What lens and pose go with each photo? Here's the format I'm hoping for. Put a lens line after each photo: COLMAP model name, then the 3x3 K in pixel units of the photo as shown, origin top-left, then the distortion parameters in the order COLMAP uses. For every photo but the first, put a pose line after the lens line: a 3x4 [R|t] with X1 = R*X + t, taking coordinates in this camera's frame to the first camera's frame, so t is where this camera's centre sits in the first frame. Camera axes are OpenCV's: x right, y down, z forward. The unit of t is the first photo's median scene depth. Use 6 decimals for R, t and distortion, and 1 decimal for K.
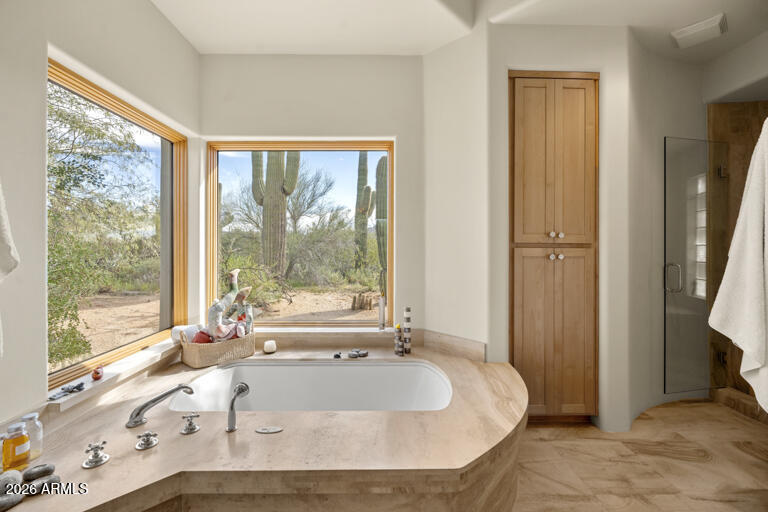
lens RADIAL K [[338.4, 0, 381.0], [0, 338.4, 249.2], [0, 0, 1]] dist [-0.000756, 0.000273]
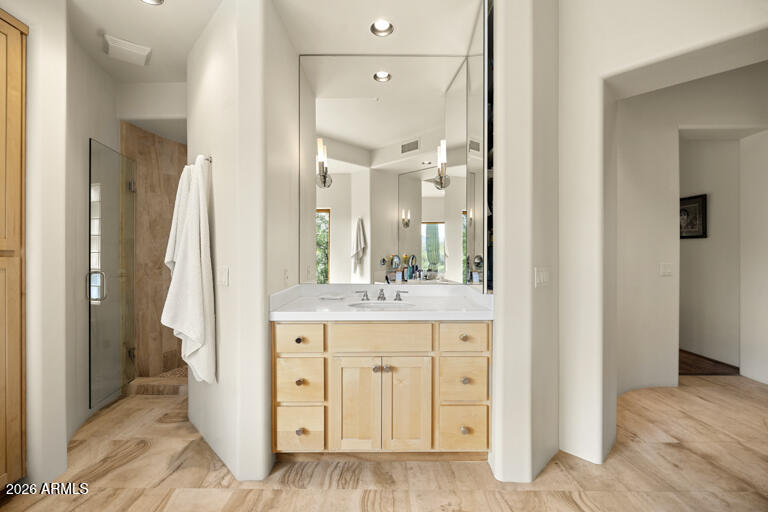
lens RADIAL K [[338.4, 0, 379.3], [0, 338.4, 256.7], [0, 0, 1]] dist [-0.000756, 0.000273]
pose [[0.013048, -0.011907, 0.999844, -0.112075], [0.004796, 0.999918, 0.011845, -0.008656], [-0.999903, 0.004641, 0.013104, 0.200189]]
